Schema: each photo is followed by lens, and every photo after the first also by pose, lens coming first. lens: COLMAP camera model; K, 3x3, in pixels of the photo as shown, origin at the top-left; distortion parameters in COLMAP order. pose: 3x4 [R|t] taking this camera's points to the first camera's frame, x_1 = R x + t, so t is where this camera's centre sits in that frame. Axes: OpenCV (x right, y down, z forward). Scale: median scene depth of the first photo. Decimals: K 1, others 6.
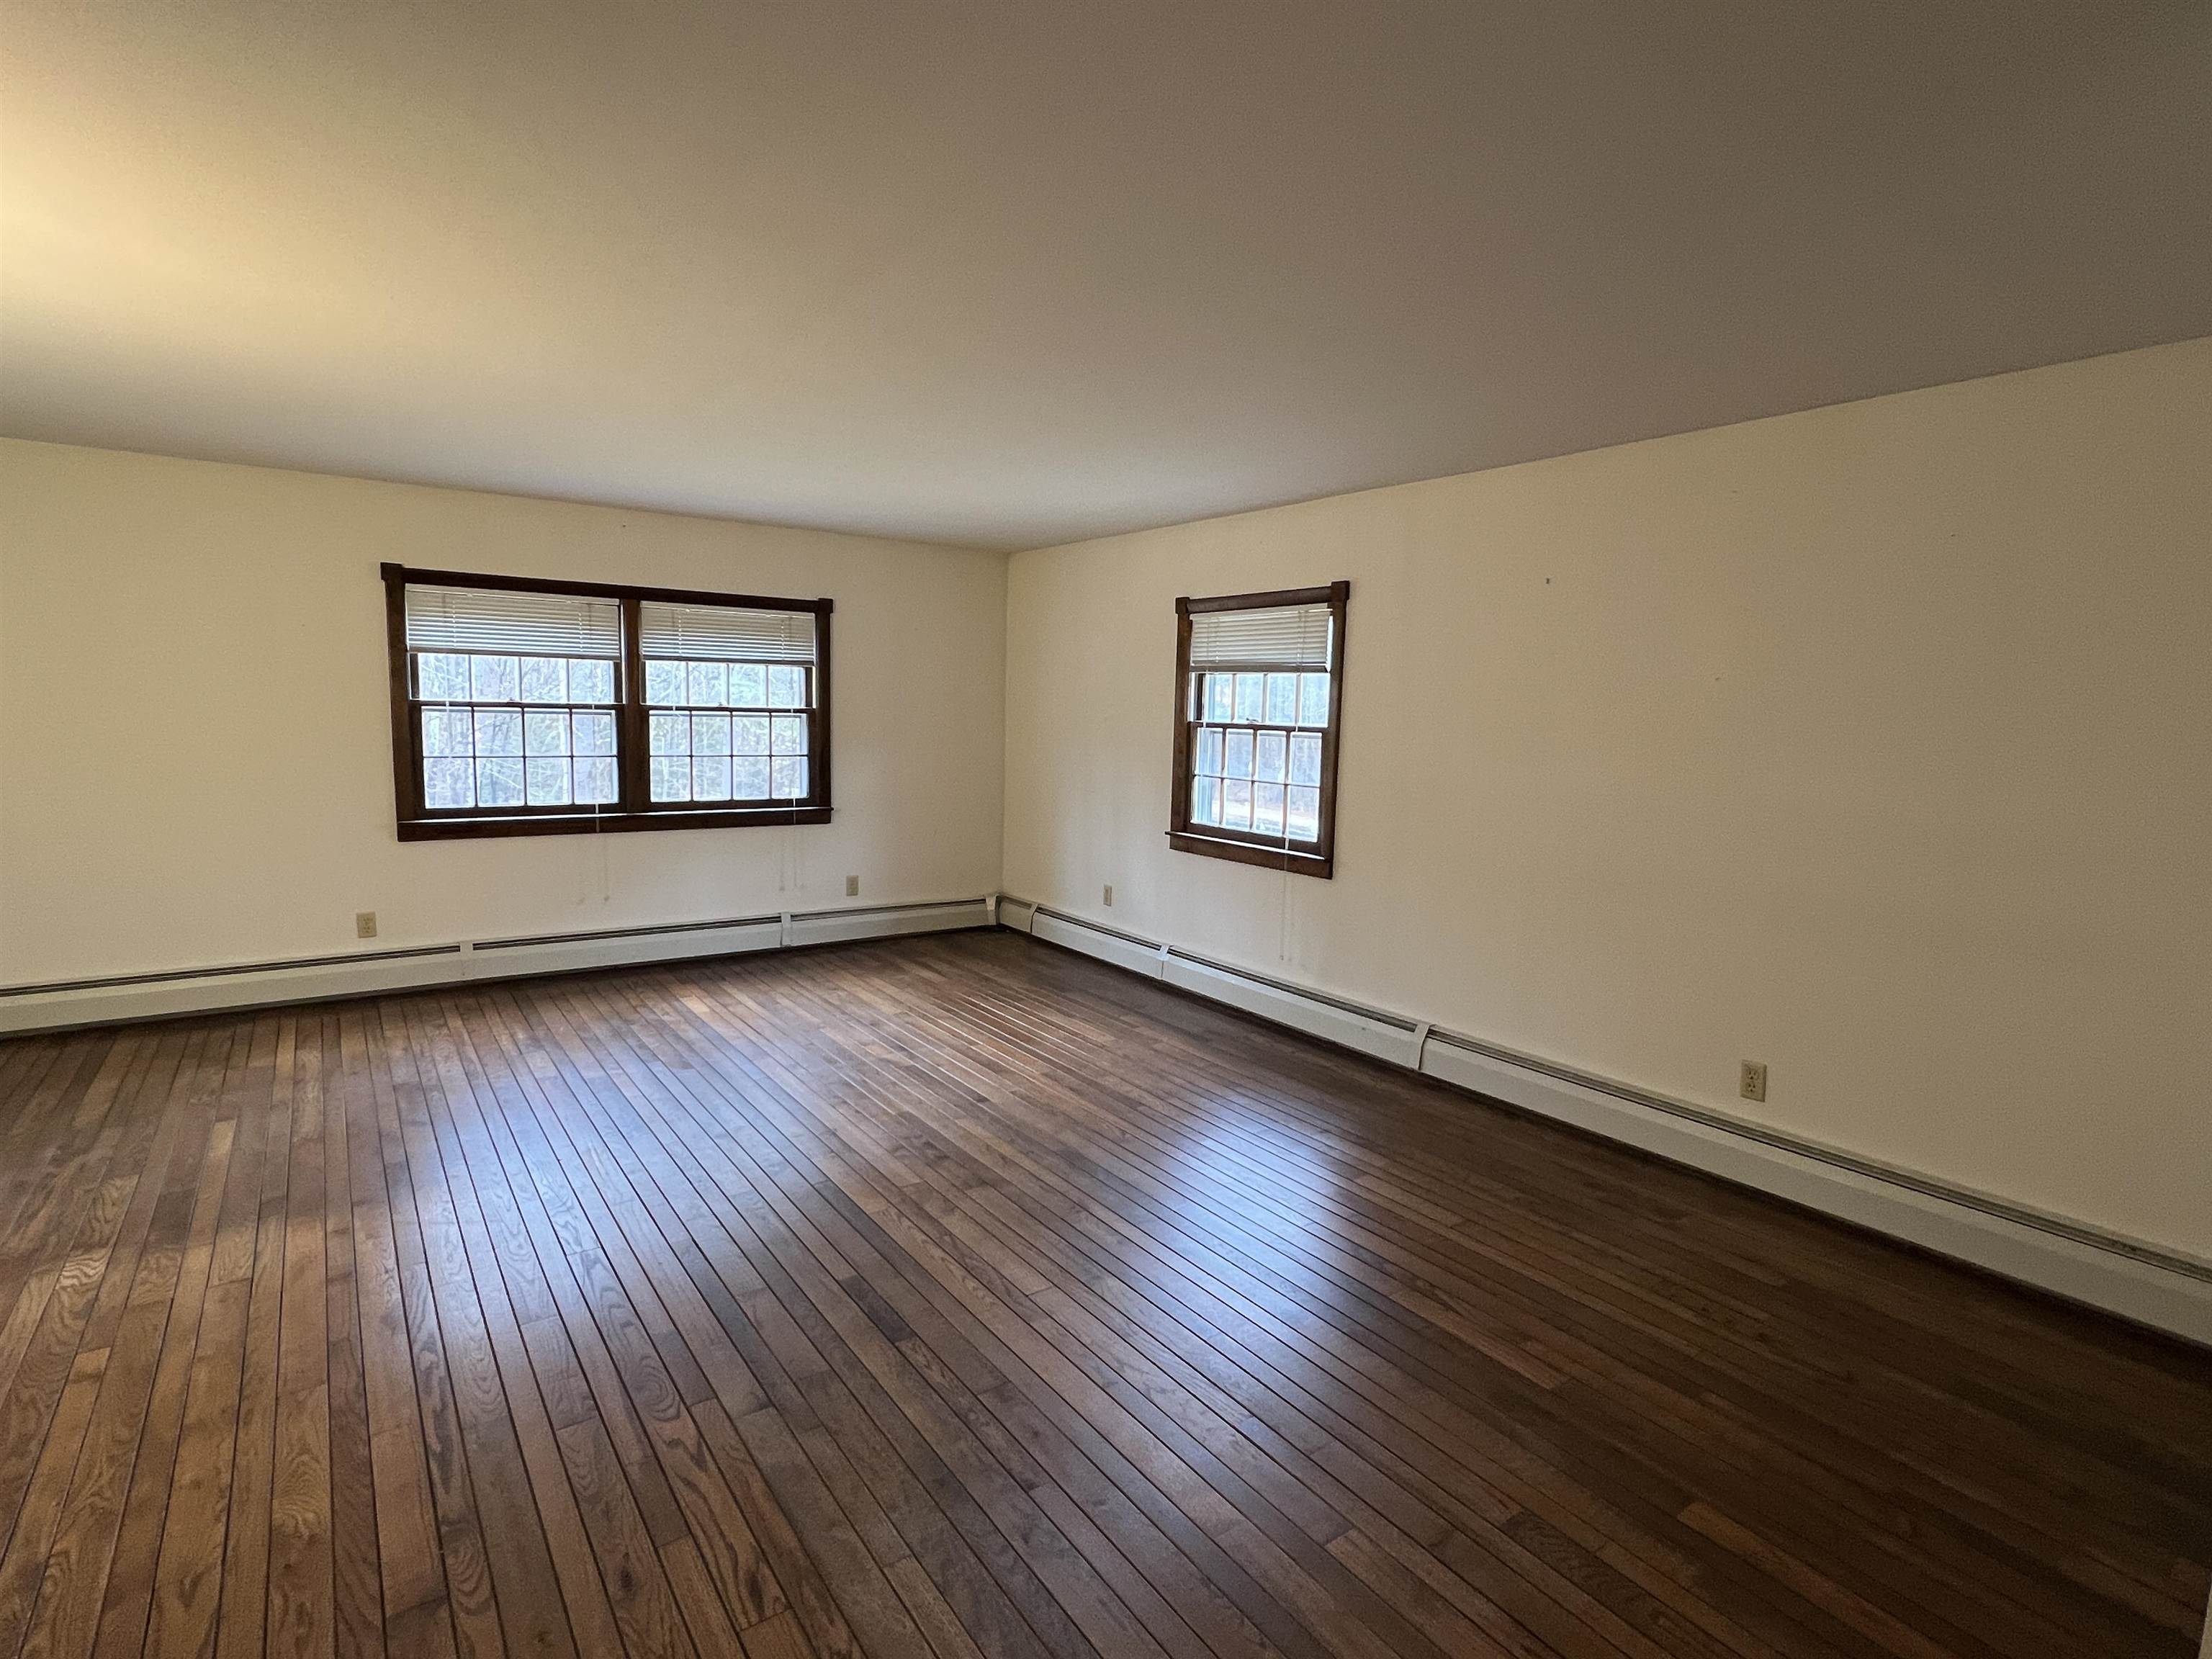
lens RADIAL K [[1115.0, 0, 1106.0], [0, 1115.0, 829.5], [0, 0, 1]] dist [-0.000431, -0.000080]
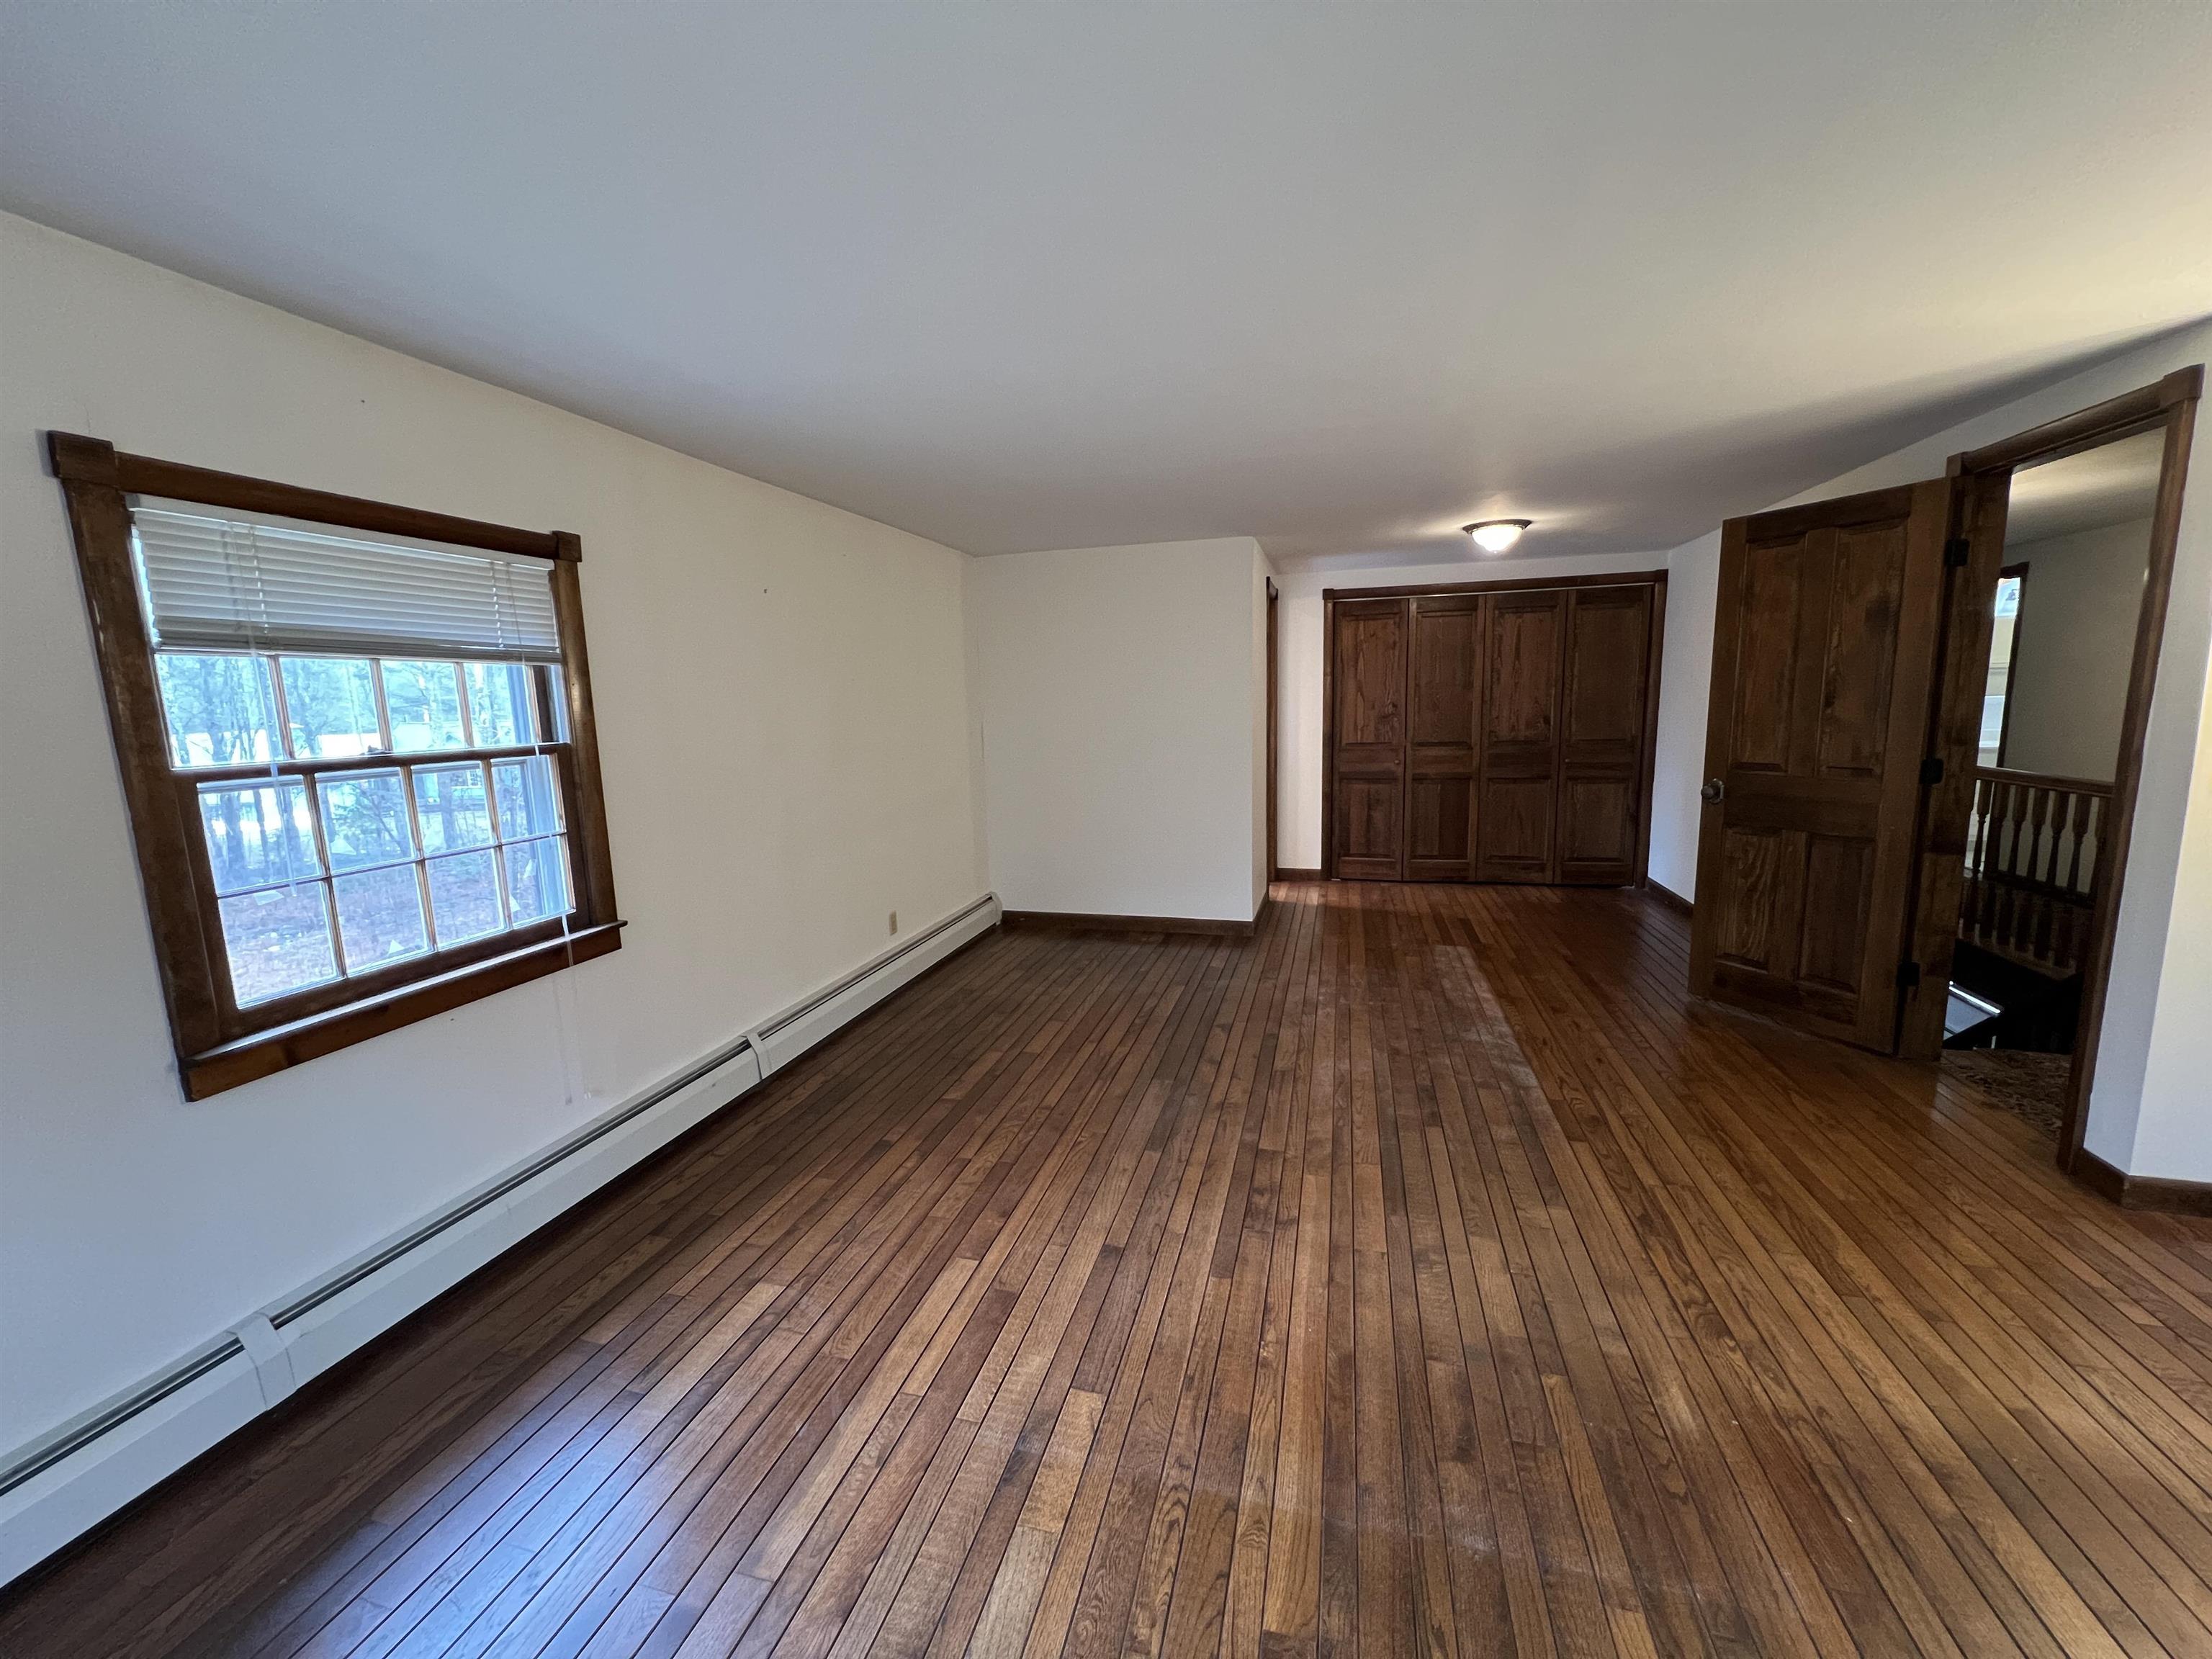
lens RADIAL K [[878.3, 0, 1106.0], [0, 878.3, 829.5], [0, 0, 1]] dist [-0.003471, -0.000338]
pose [[-0.636088, -0.123715, 0.761634, -0.531784], [0.098001, 0.966117, 0.238776, -0.168547], [-0.765368, 0.226524, -0.602411, 1.332588]]
